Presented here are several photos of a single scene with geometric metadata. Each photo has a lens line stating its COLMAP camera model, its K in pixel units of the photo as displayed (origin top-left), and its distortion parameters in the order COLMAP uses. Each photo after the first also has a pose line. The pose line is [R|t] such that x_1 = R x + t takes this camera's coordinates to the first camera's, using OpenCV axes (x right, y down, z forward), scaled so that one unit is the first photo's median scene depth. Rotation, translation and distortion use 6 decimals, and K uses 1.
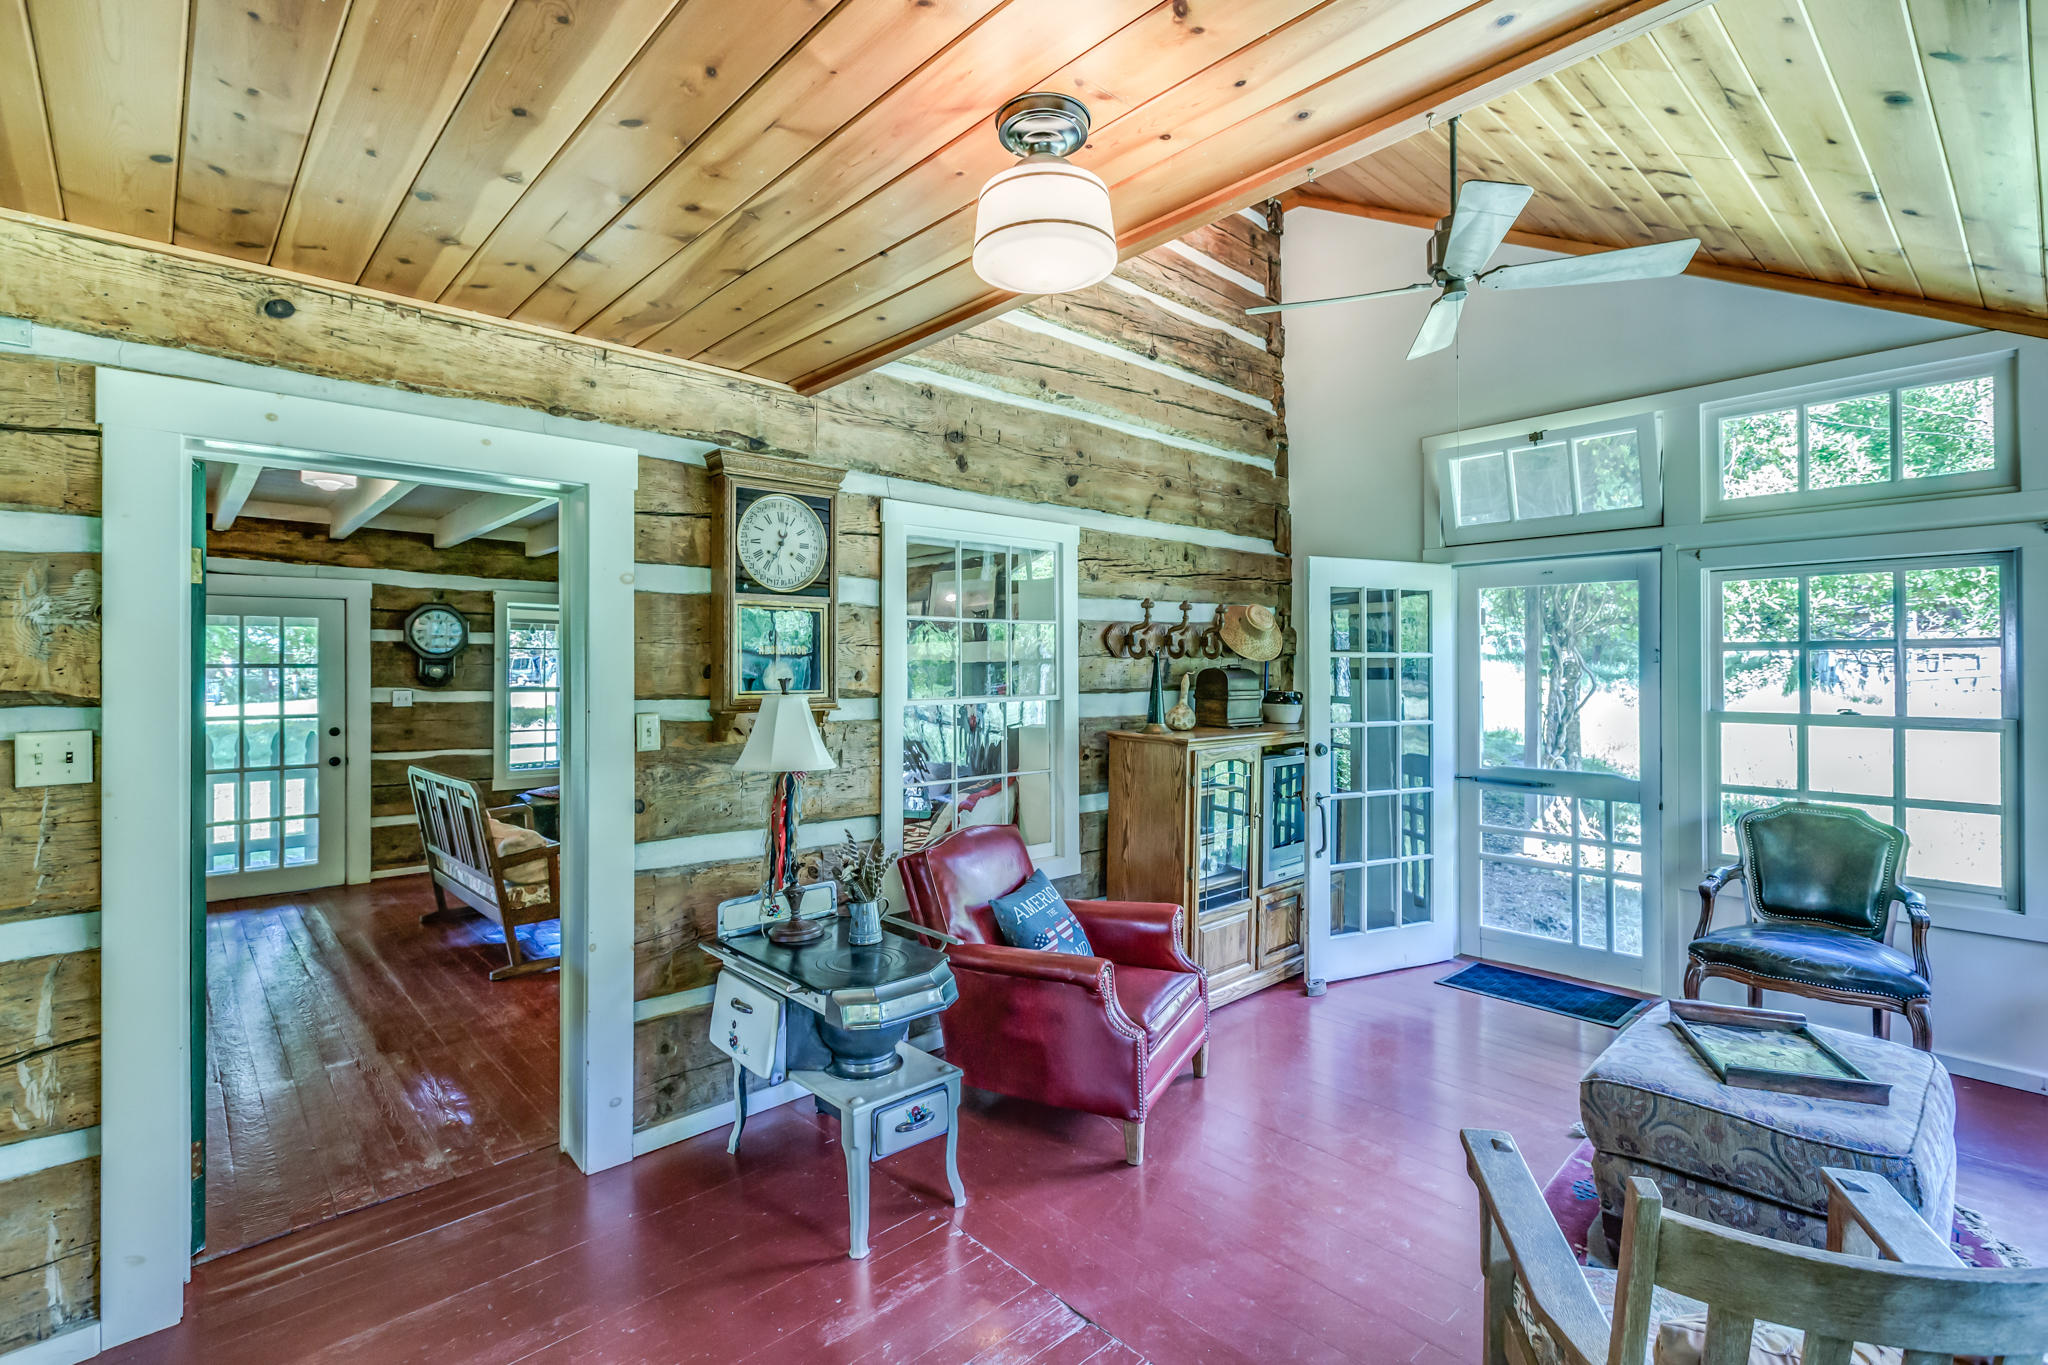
lens RADIAL K [[939.2, 0, 1031.4], [0, 939.2, 663.0], [0, 0, 1]] dist [0.001214, 0.000945]
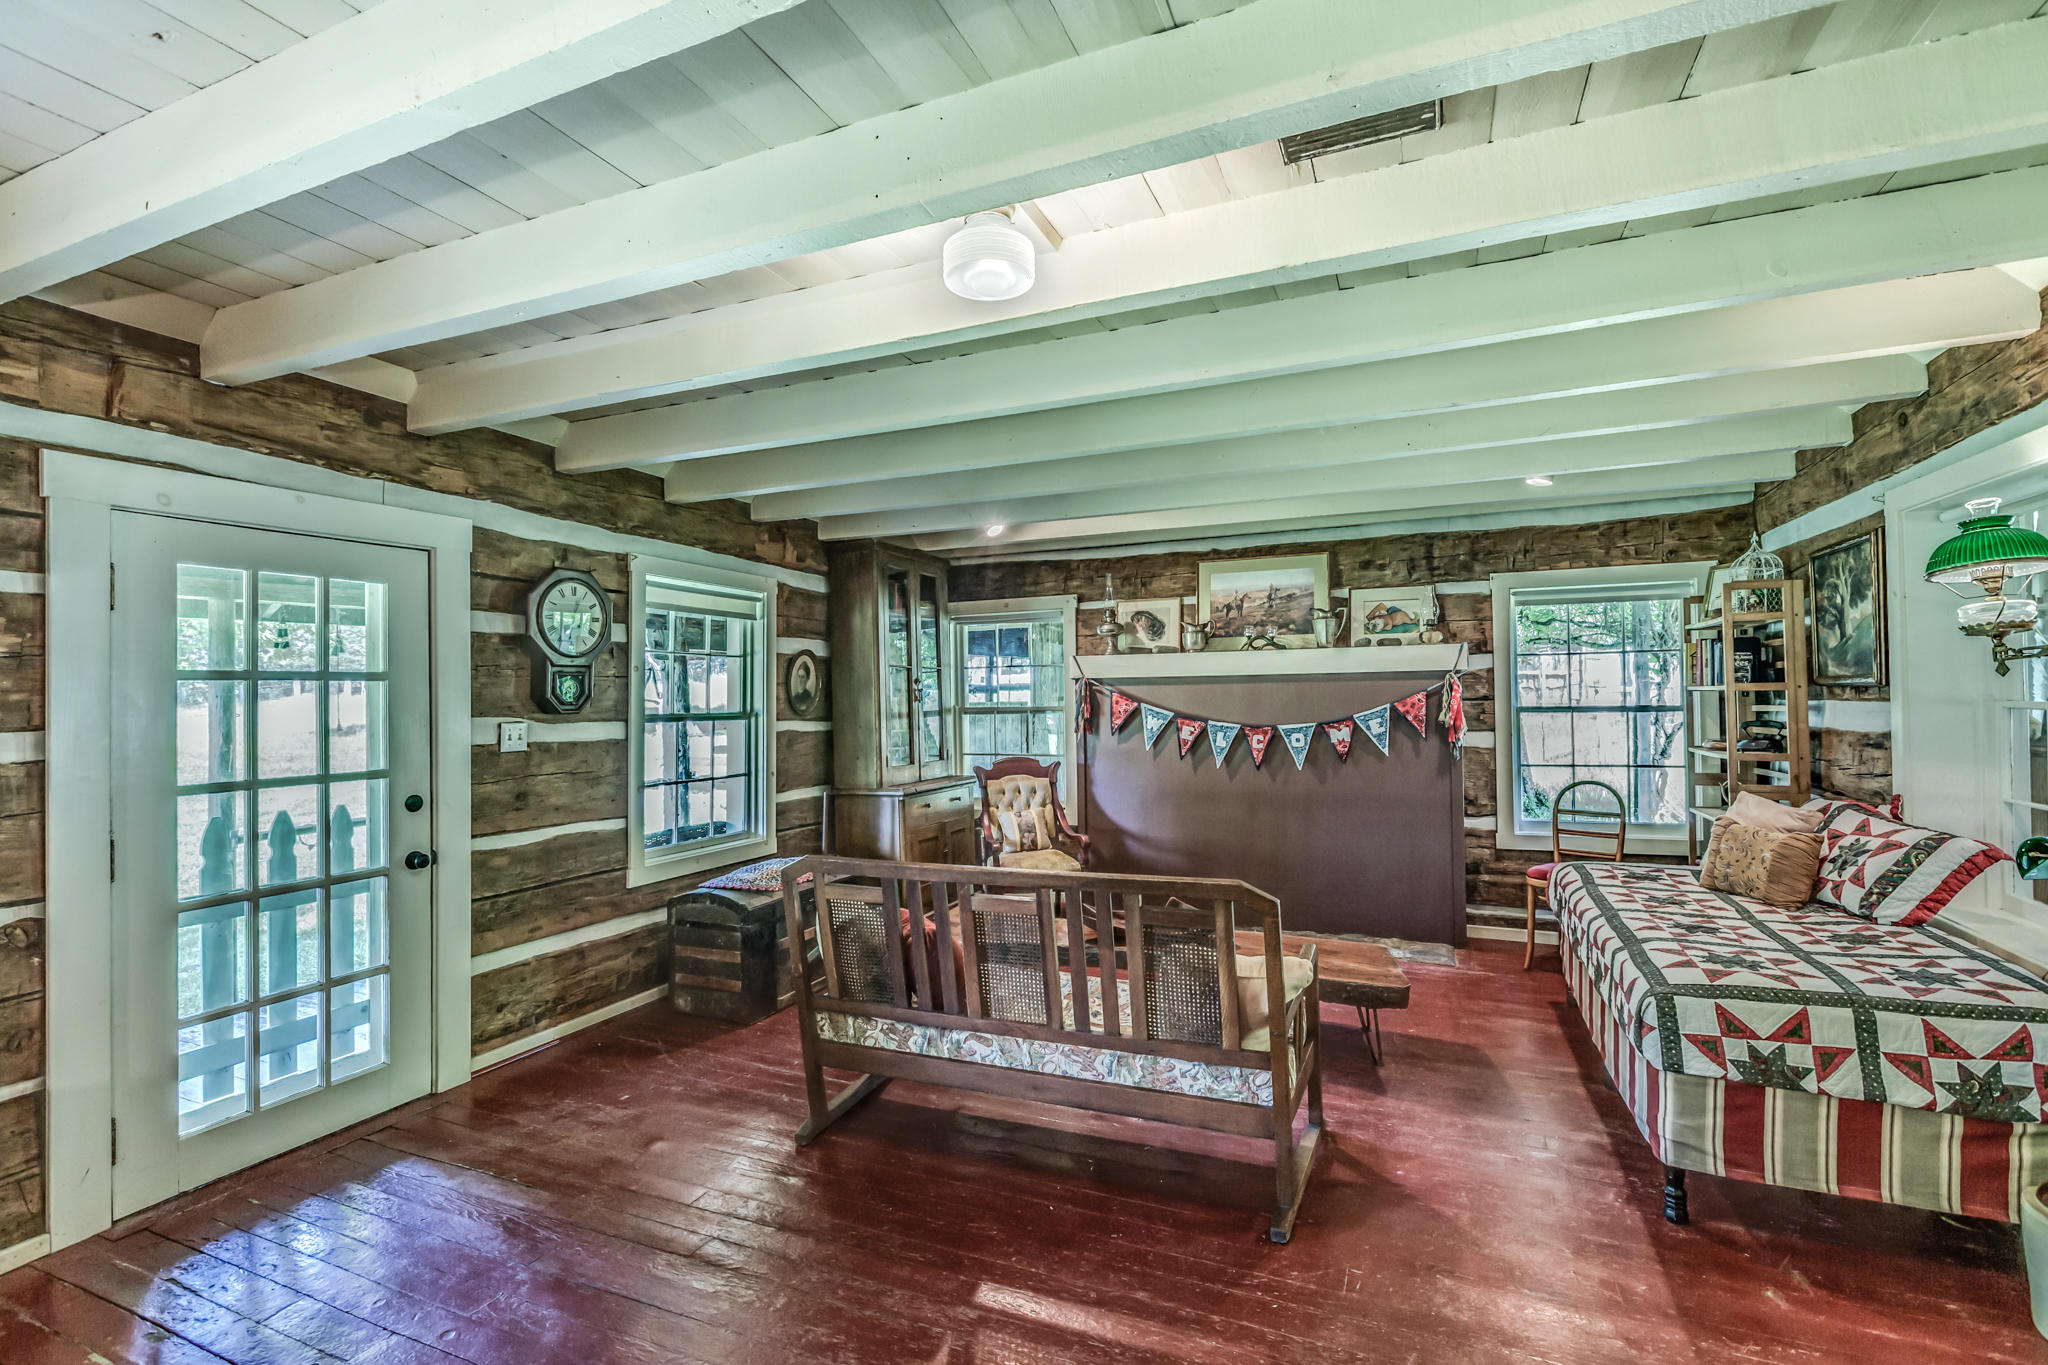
lens RADIAL K [[939.2, 0, 1037.3], [0, 939.2, 681.4], [0, 0, 1]] dist [0.001214, 0.000945]
pose [[0.912265, -0.003600, 0.409584, -0.614554], [0.007086, 0.999950, -0.006994, 0.011208], [-0.409538, 0.009282, 0.912246, 0.367147]]
